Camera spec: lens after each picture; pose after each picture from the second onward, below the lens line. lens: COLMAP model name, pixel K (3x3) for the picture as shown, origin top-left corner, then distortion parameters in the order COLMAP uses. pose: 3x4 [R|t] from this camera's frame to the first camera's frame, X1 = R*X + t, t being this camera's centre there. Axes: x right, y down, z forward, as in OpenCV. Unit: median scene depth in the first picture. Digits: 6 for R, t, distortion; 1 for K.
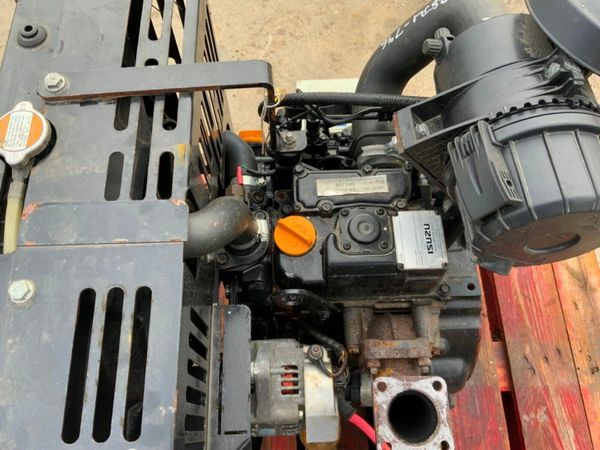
lens RADIAL K [[497.6, 0, 300.0], [0, 497.6, 225.0], [0, 0, 1]] dist [0.095830, -0.166021]
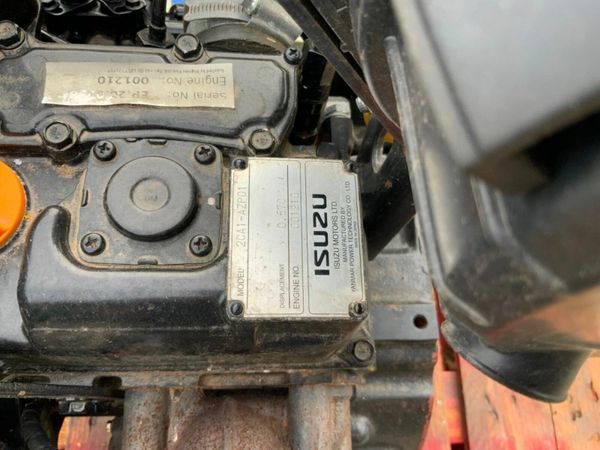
lens RADIAL K [[497.6, 0, 300.0], [0, 497.6, 225.0], [0, 0, 1]] dist [0.095830, -0.166021]
pose [[0.994491, 0.048984, 0.092673, 0.197361], [-0.053296, 0.997580, 0.044640, 0.004854], [-0.090262, -0.049333, 0.994695, 0.604332]]
